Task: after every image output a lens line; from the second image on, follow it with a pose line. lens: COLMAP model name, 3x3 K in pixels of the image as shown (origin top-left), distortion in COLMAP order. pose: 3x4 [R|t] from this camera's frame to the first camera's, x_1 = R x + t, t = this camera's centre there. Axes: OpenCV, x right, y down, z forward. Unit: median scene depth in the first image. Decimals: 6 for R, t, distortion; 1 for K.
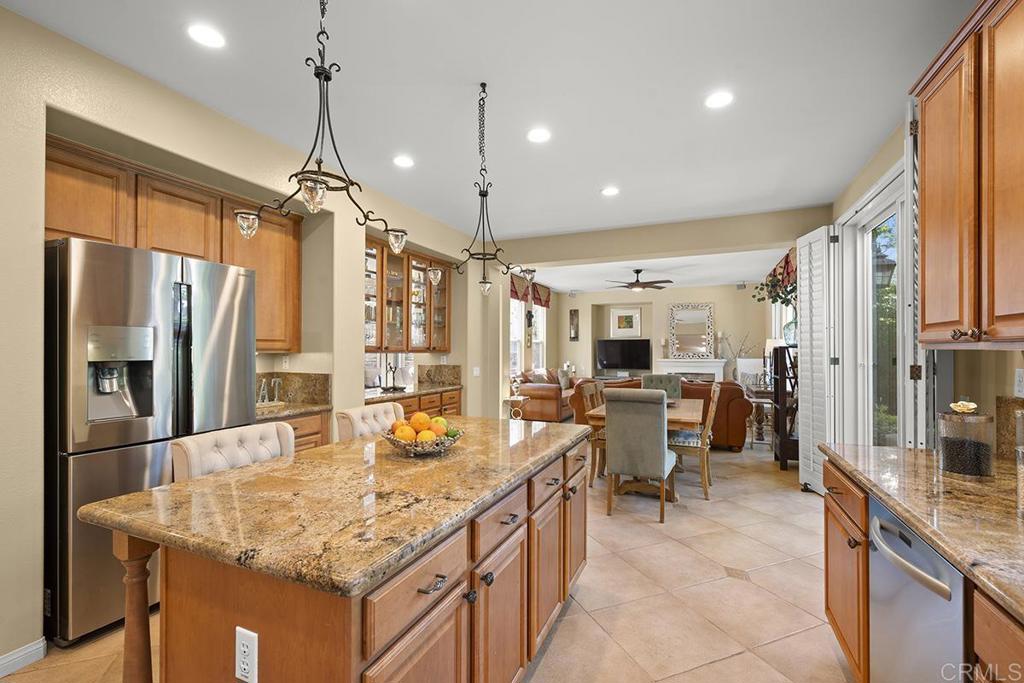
lens RADIAL K [[448.4, 0, 510.7], [0, 448.4, 345.1], [0, 0, 1]] dist [0.000841, 0.000046]
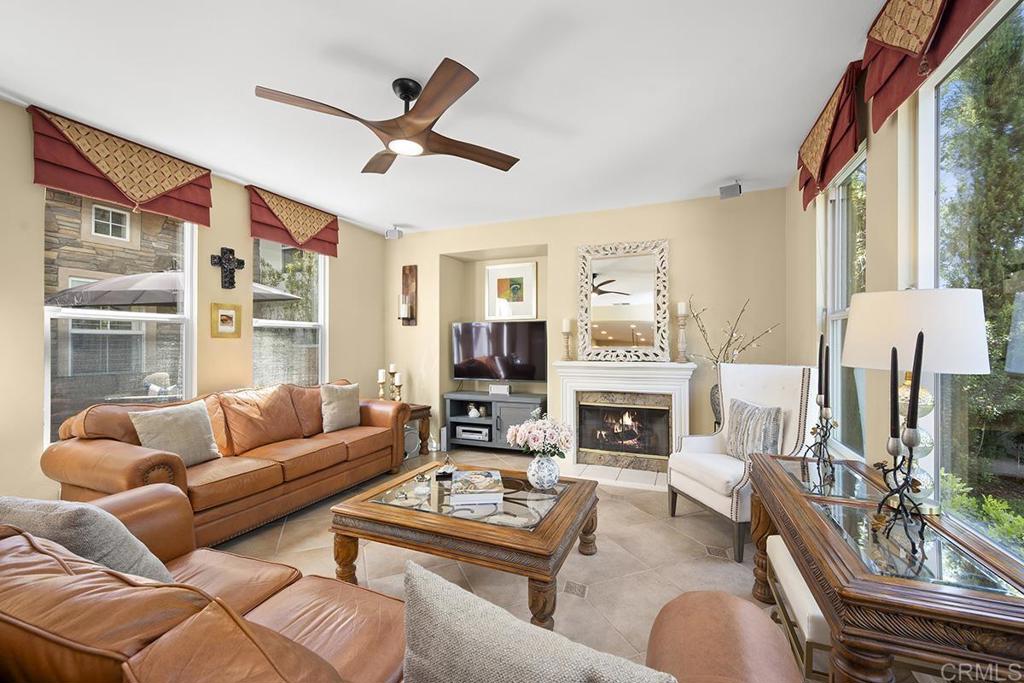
lens RADIAL K [[412.6, 0, 515.4], [0, 412.6, 339.7], [0, 0, 1]] dist [-0.000840, -0.000019]
pose [[0.999785, -0.002565, 0.020581, 0.256065], [0.002357, 0.999946, 0.010142, 0.003163], [-0.020606, -0.010091, 0.999737, 0.519670]]
